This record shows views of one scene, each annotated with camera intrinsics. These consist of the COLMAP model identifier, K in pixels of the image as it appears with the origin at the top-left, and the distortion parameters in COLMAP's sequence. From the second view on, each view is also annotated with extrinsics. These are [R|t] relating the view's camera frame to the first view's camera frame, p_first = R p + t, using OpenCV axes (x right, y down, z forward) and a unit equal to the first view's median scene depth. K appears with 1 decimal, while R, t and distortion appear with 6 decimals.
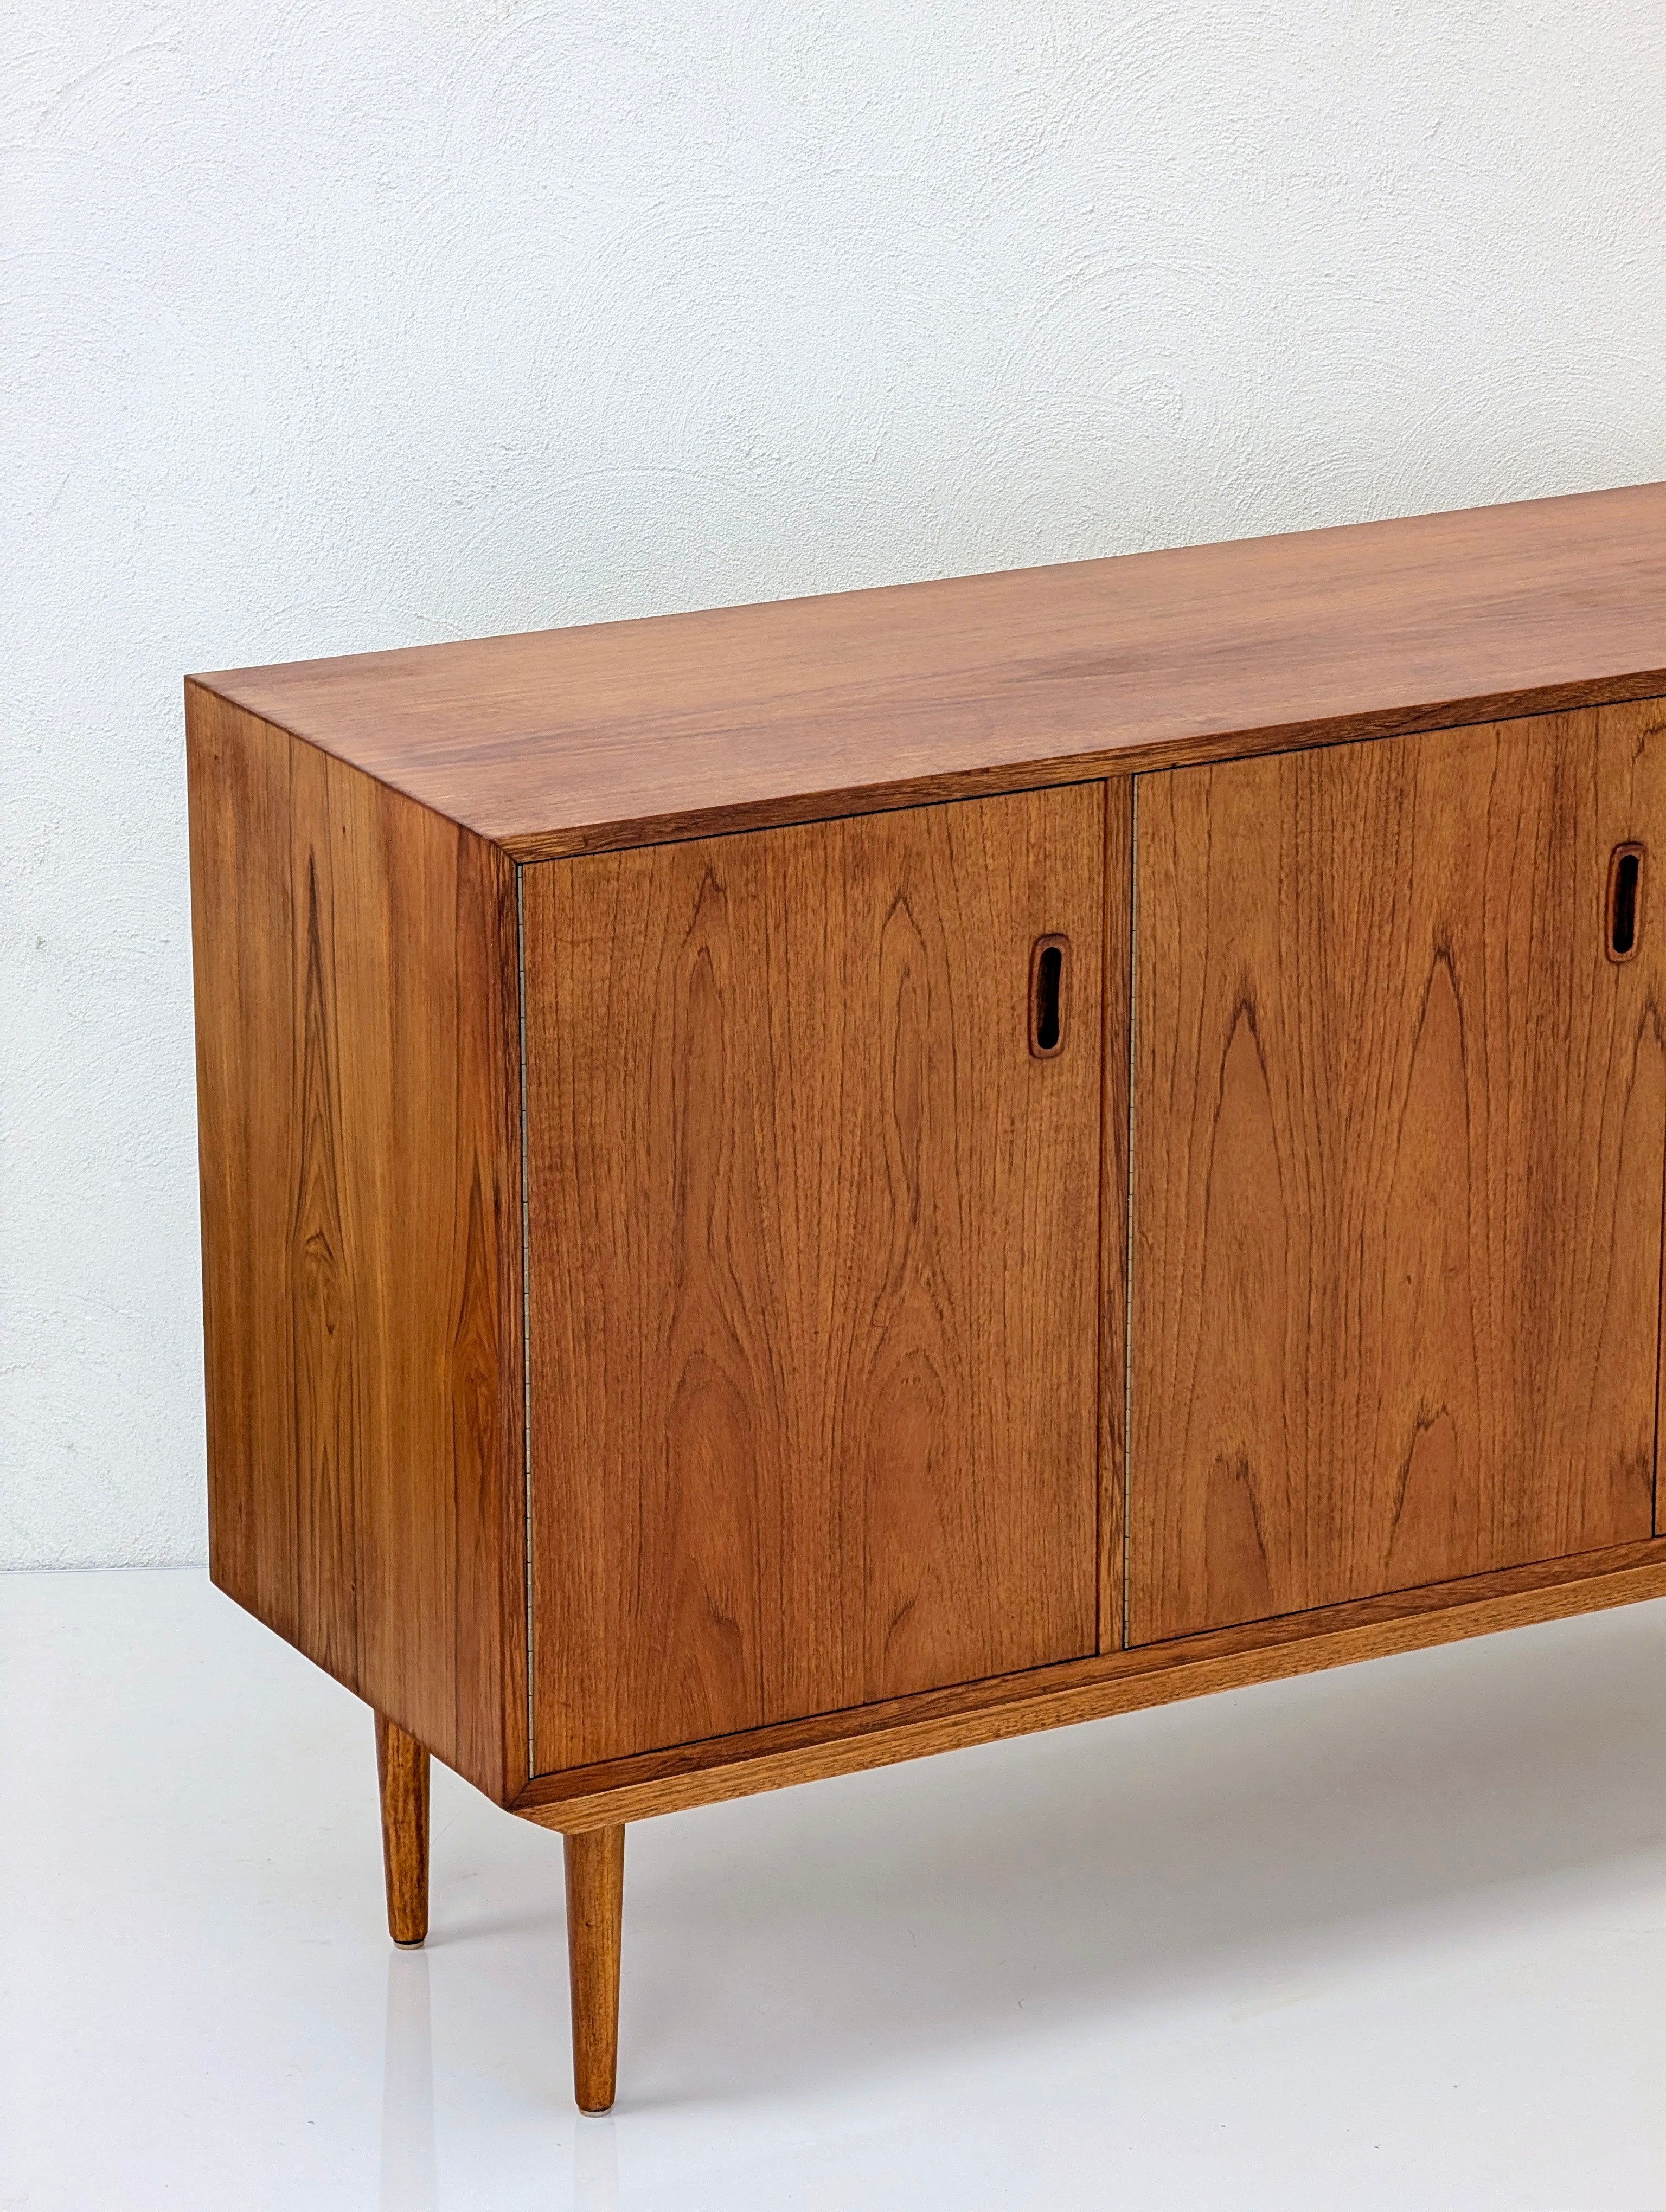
lens RADIAL K [[7082.8, 0, 848.4], [0, 7082.8, 1121.6], [0, 0, 1]] dist [0.453010, 0.000000]
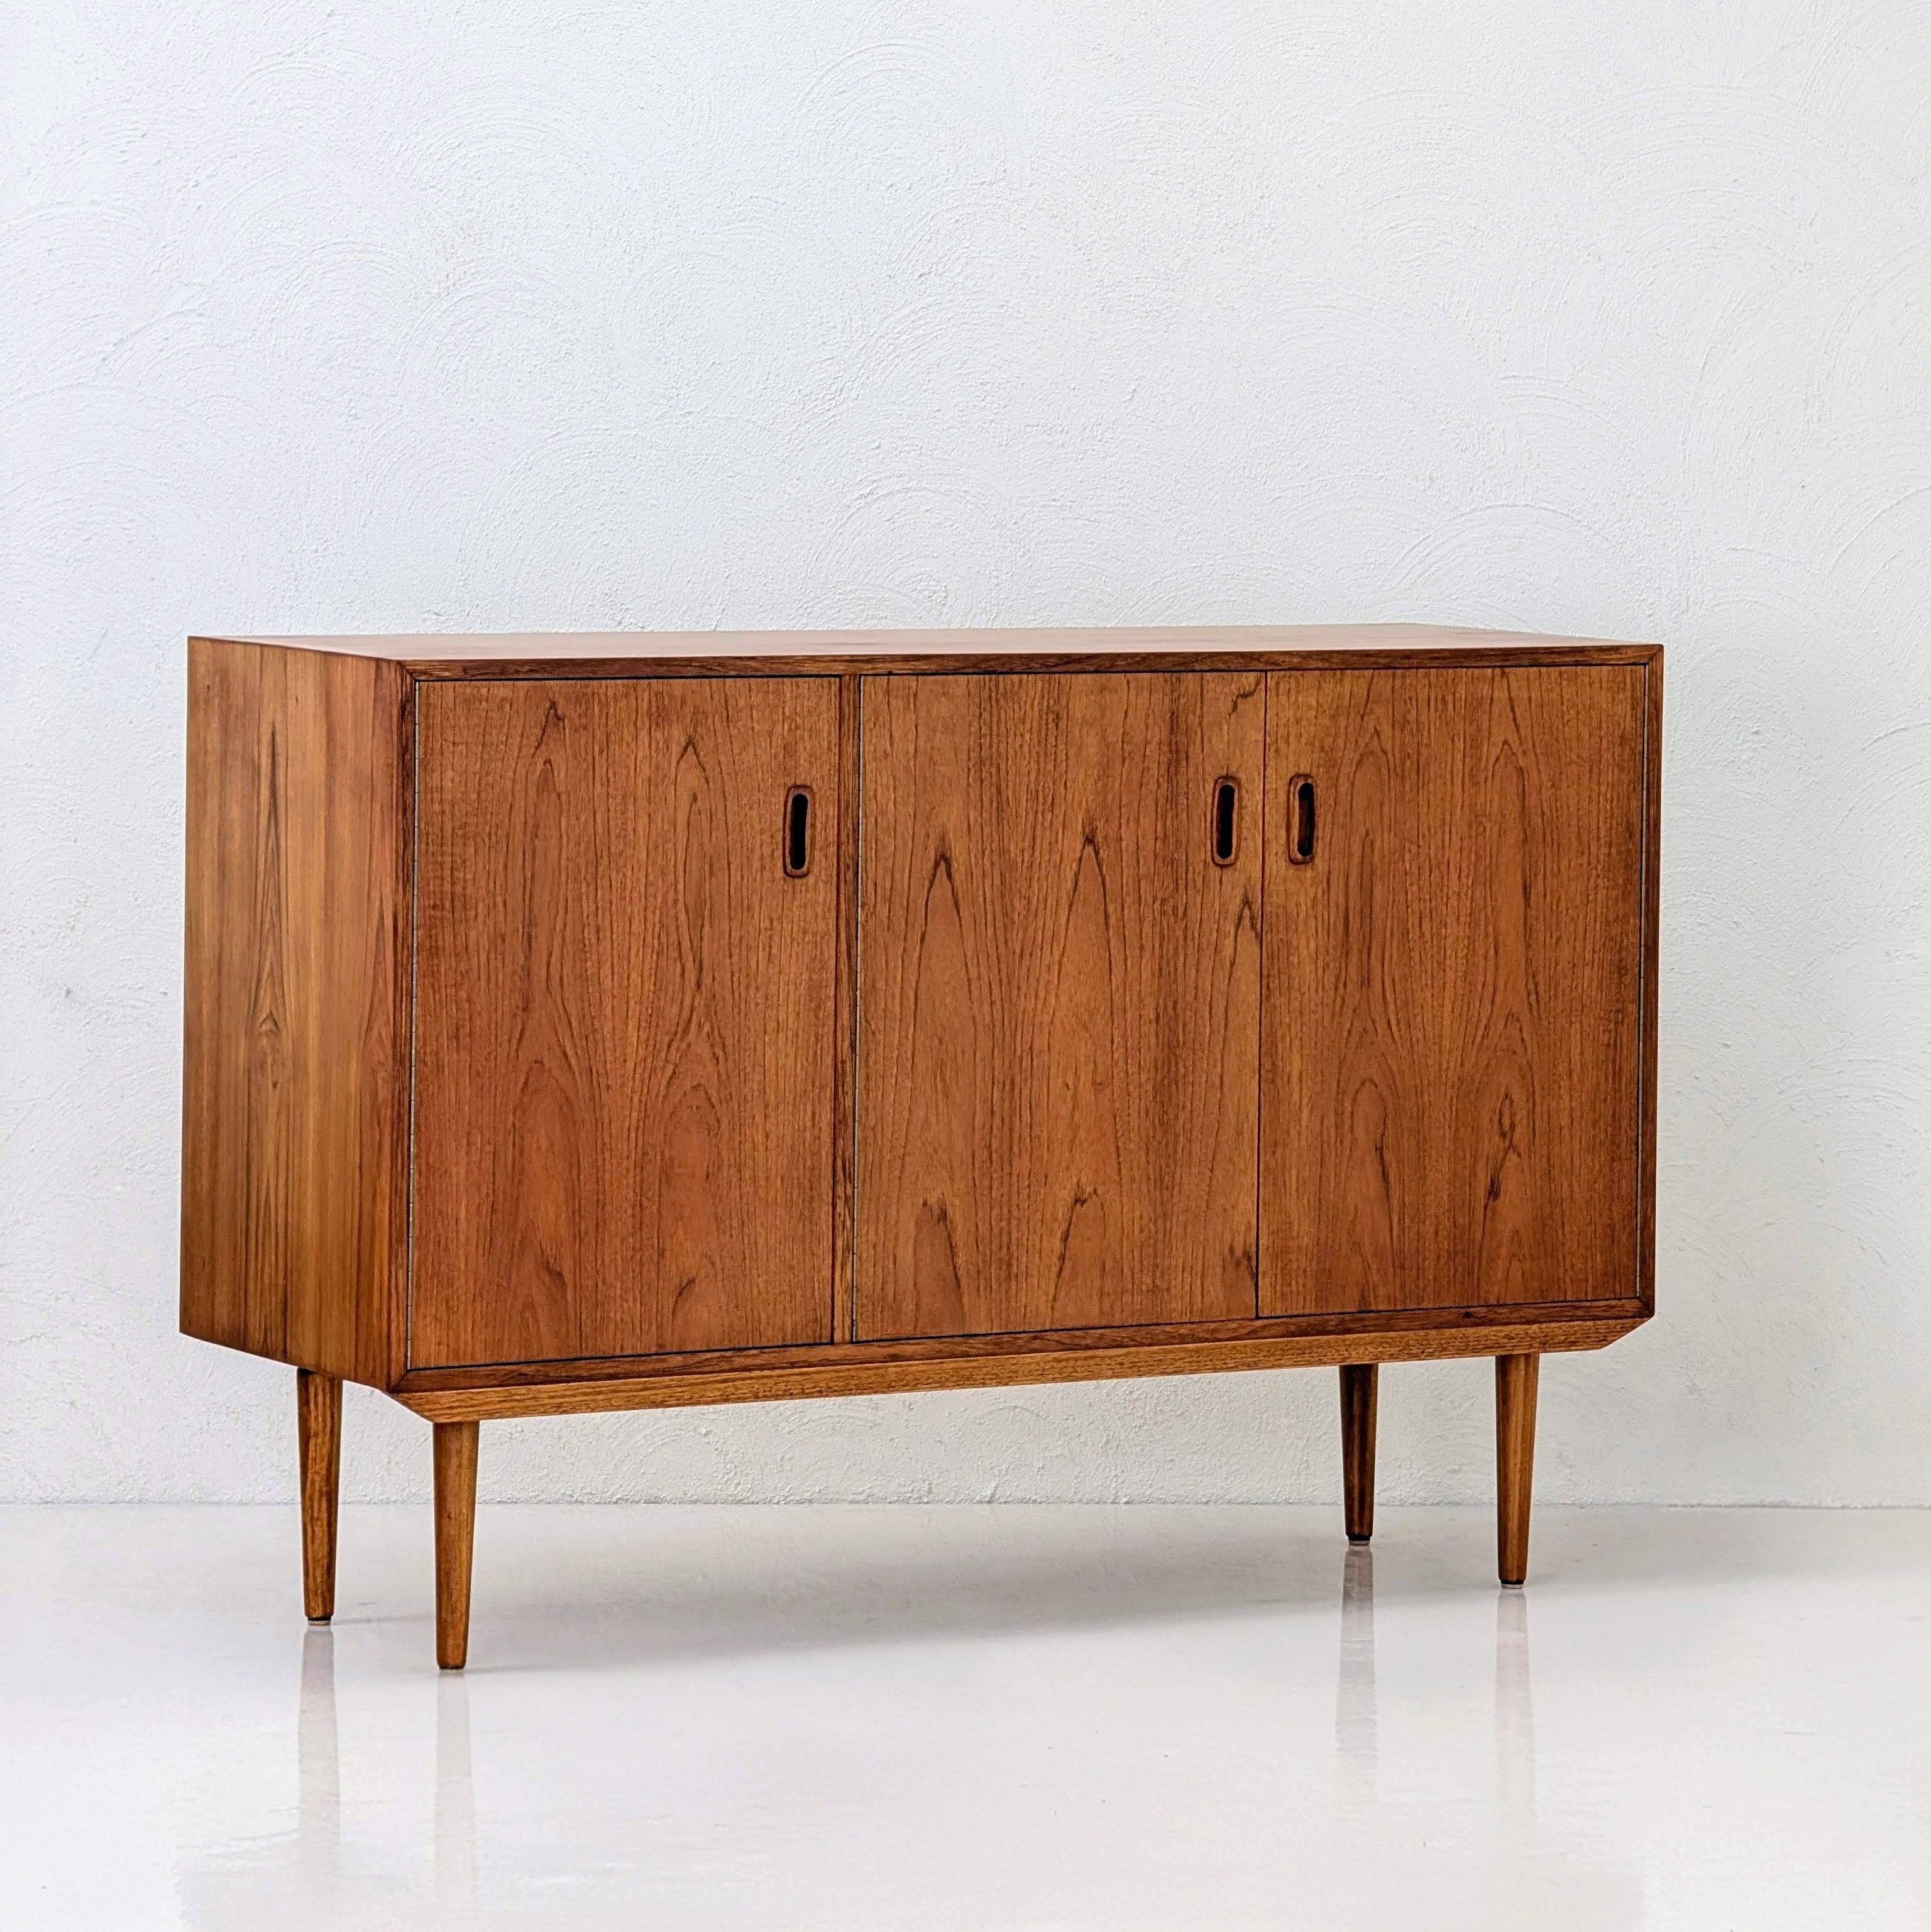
lens RADIAL K [[7901.5, 0, 959.5], [0, 7901.5, 714.1], [0, 0, 1]] dist [0.404478, 0.000000]
pose [[0.999894, 0.014575, 0.000316, 0.057508], [-0.014063, 0.969981, -0.242773, 0.327988], [-0.003845, 0.242743, 0.970083, -0.502642]]
